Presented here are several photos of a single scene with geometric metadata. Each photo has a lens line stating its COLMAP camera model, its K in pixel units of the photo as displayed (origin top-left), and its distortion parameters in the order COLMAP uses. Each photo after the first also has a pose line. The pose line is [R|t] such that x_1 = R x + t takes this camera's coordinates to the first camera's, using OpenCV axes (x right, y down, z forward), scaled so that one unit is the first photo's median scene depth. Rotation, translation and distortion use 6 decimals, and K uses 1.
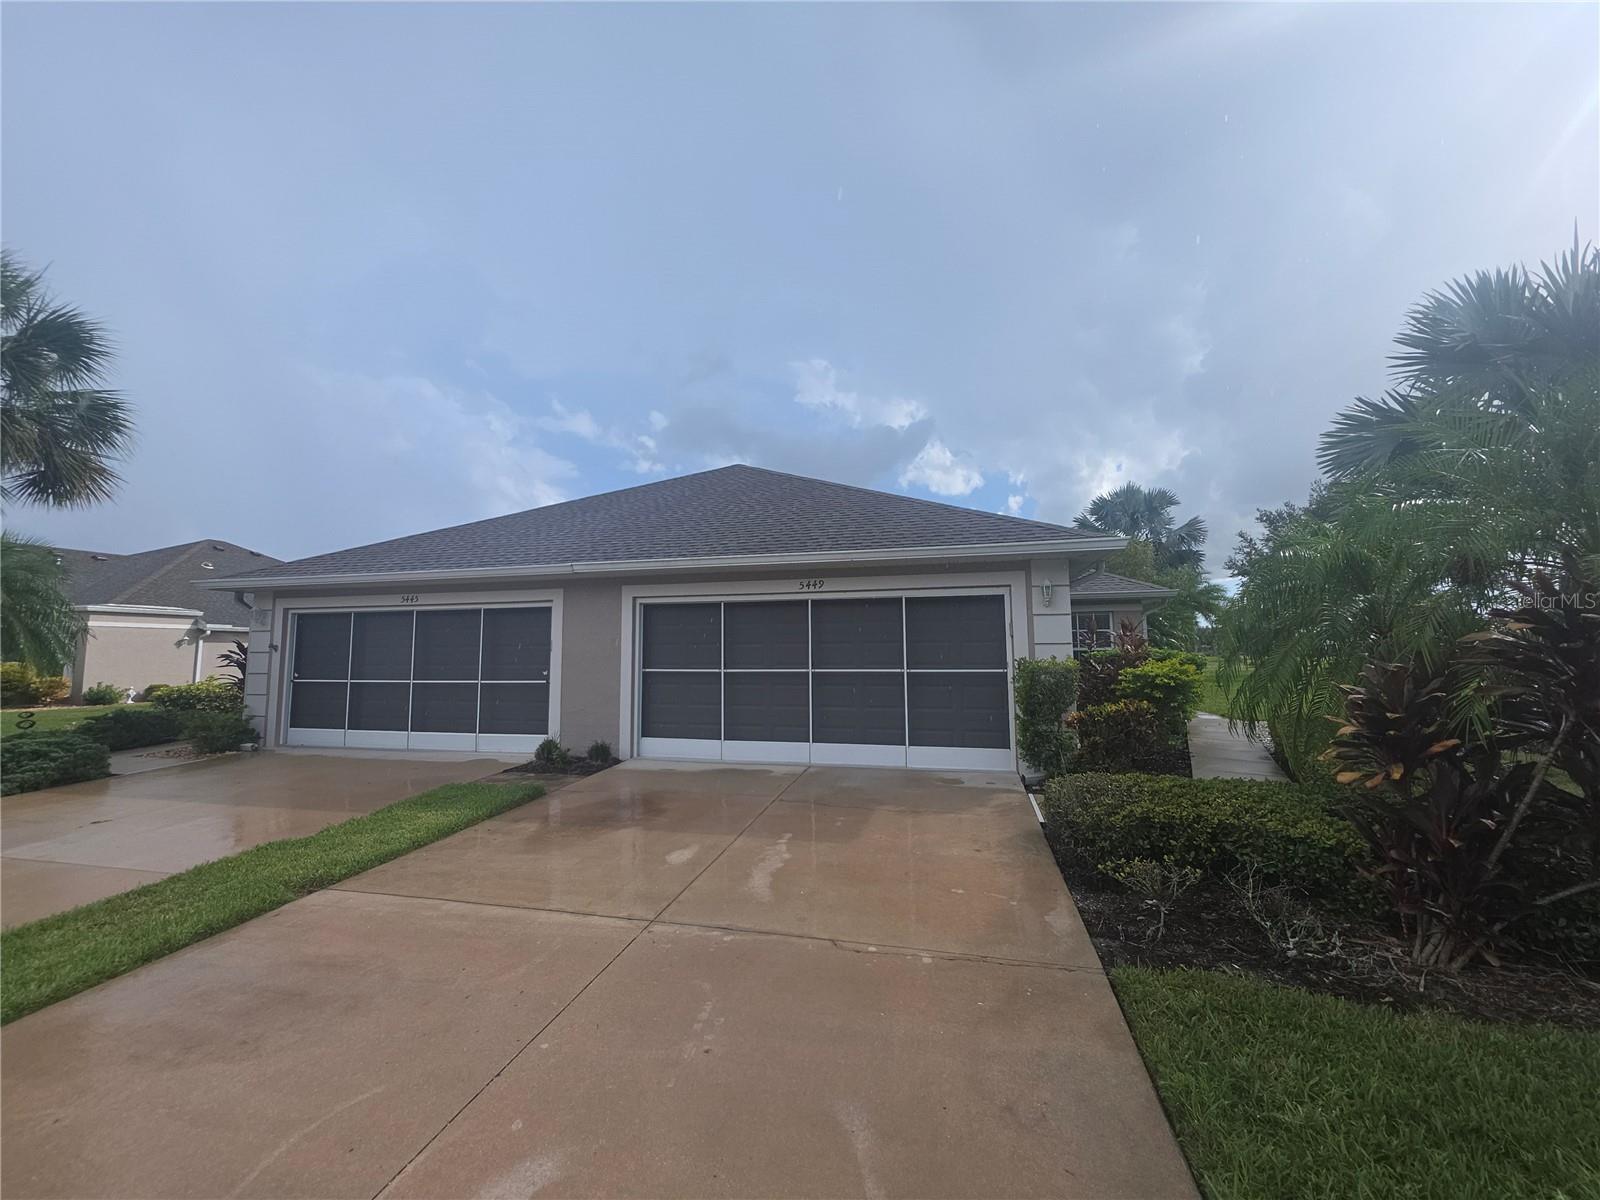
lens RADIAL K [[637.1, 0, 792.3], [0, 637.1, 580.0], [0, 0, 1]] dist [0.001043, -0.000742]
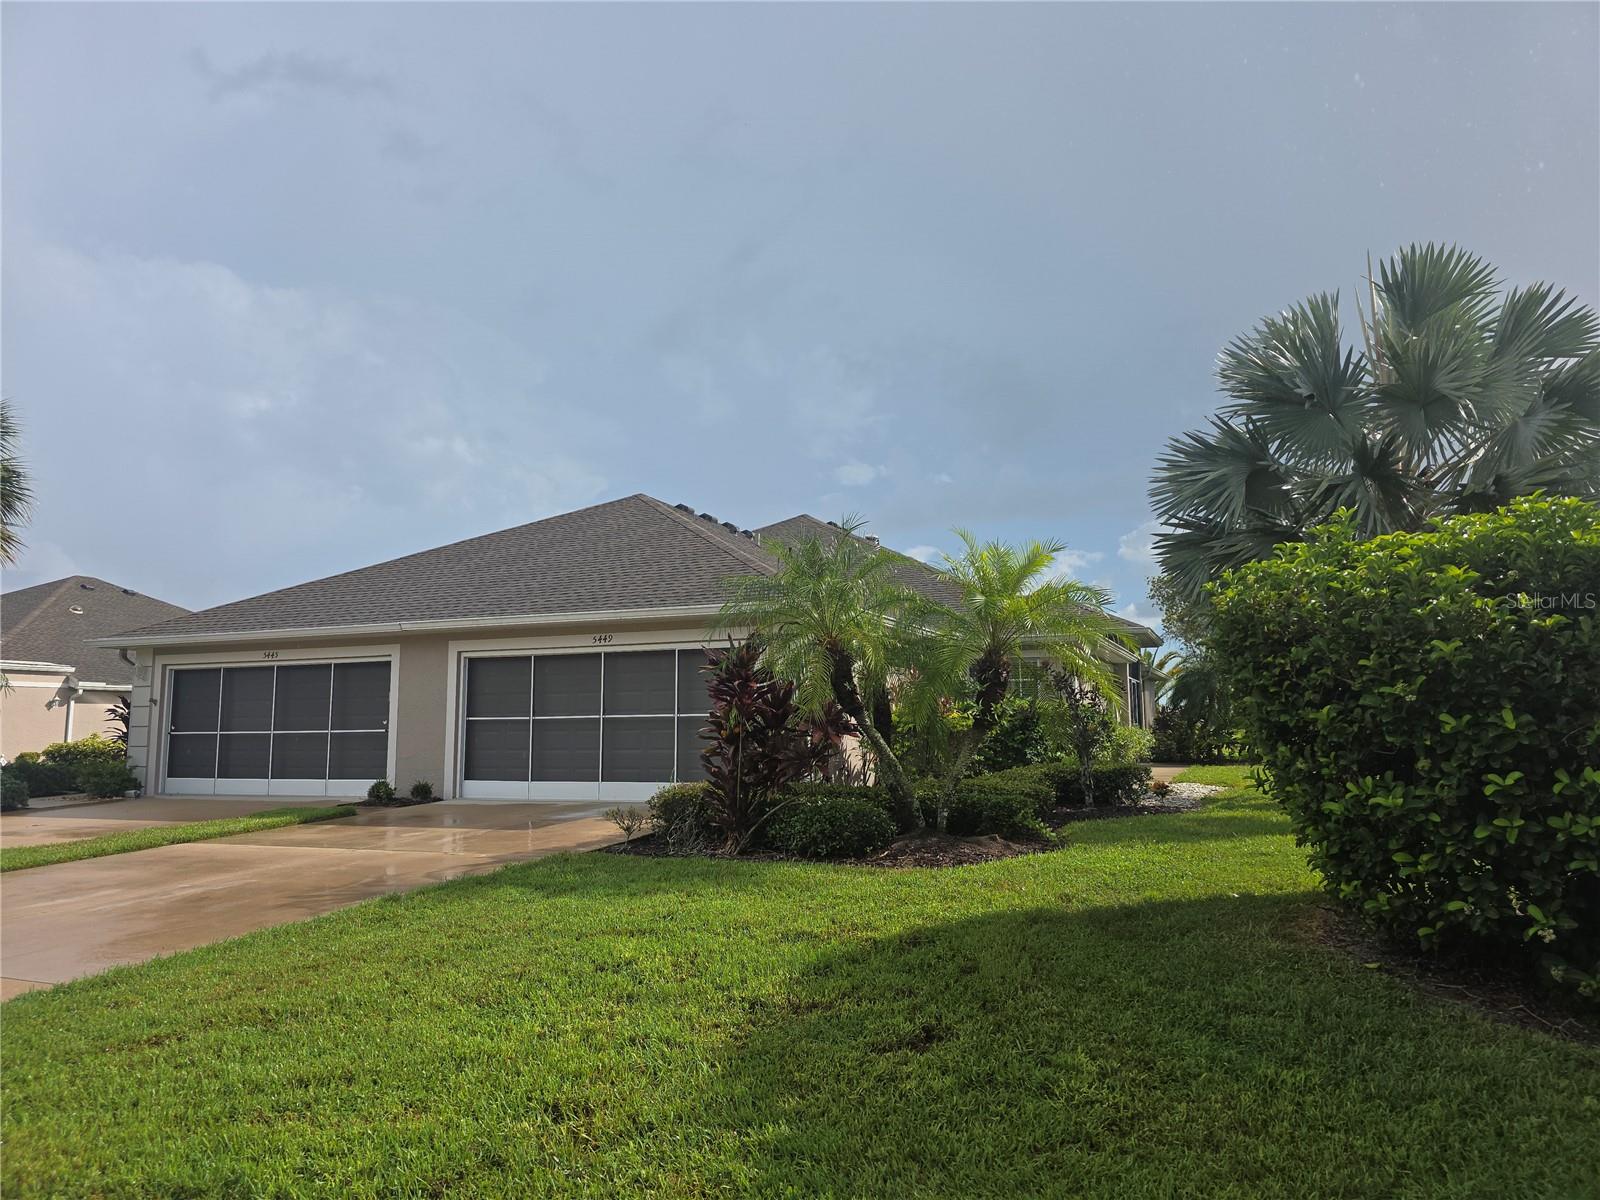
lens RADIAL K [[1067.2, 0, 809.9], [0, 1067.2, 571.5], [0, 0, 1]] dist [0.024508, -0.018693]
pose [[0.991230, -0.021091, -0.130458, 0.529310], [0.017352, 0.999407, -0.029733, -0.040291], [0.131008, 0.027209, 0.991008, -0.662969]]
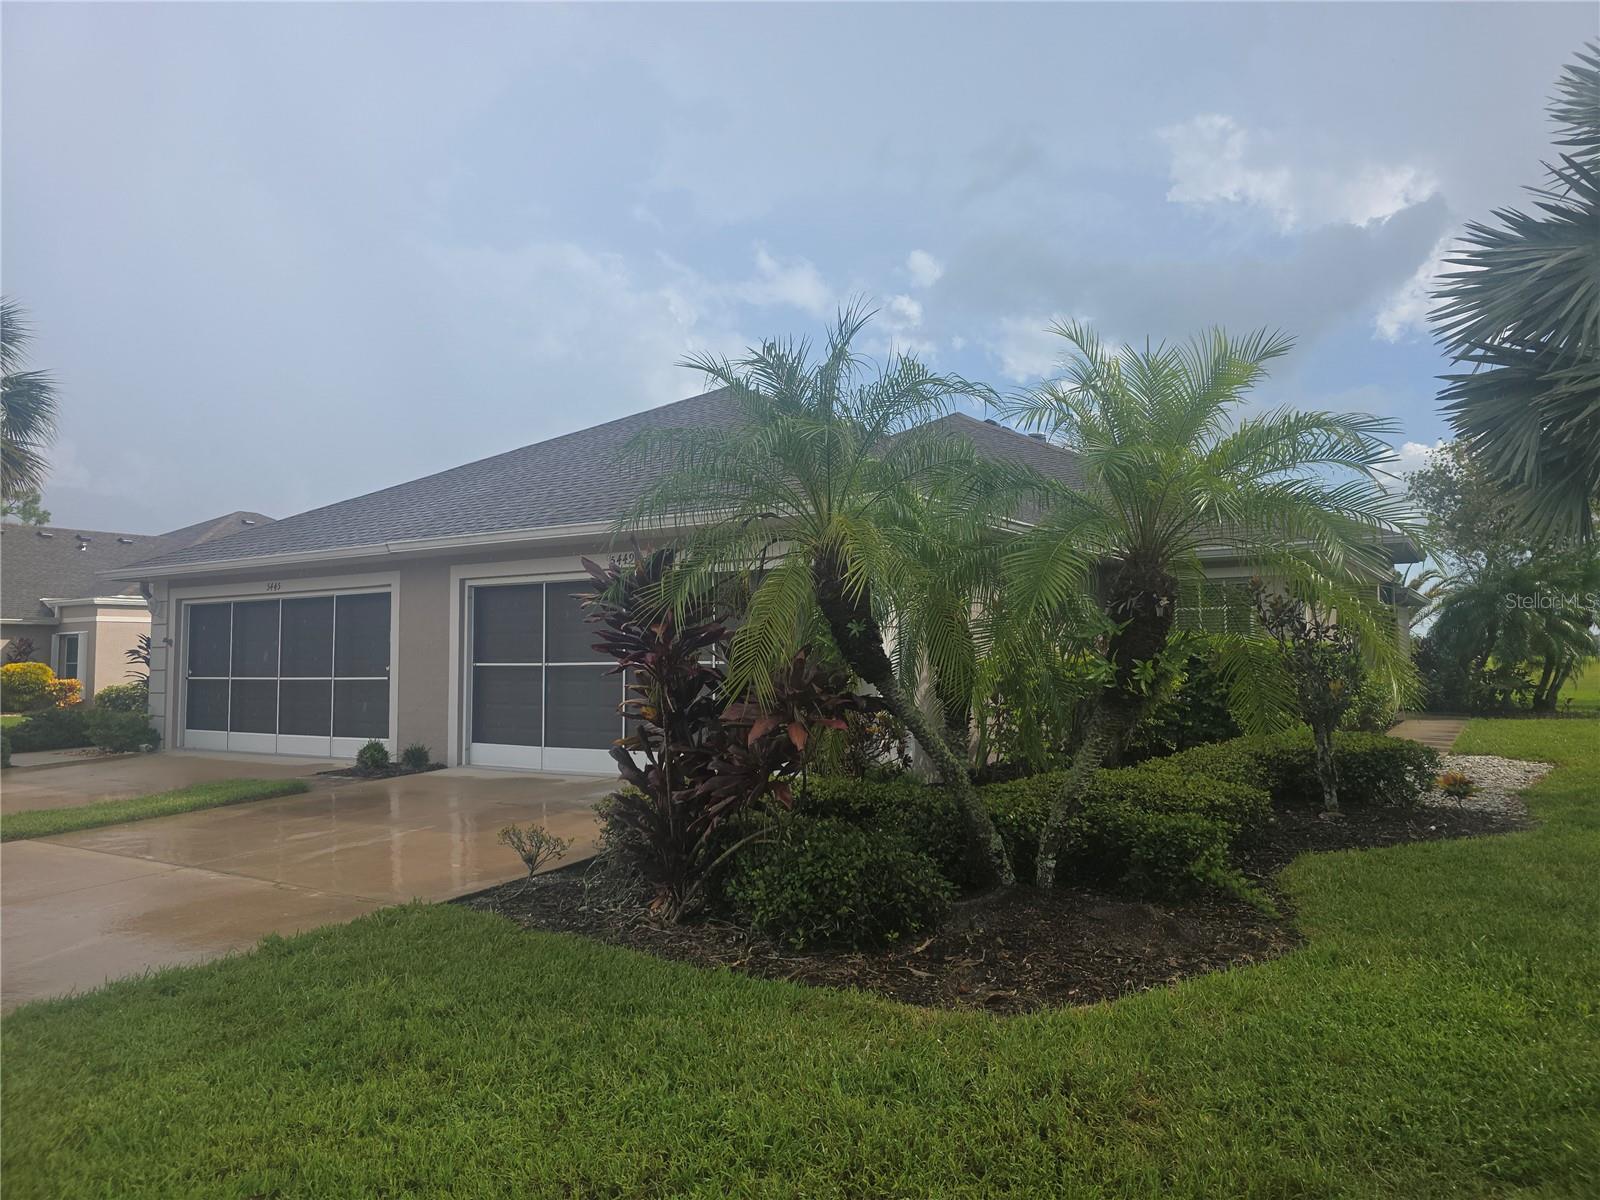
lens RADIAL K [[1067.2, 0, 814.5], [0, 1067.2, 569.8], [0, 0, 1]] dist [0.024508, -0.018693]
pose [[0.950185, -0.028359, -0.310394, 0.577918], [0.039808, 0.998738, 0.030614, -0.008938], [0.309135, -0.041445, 0.950115, -0.186656]]
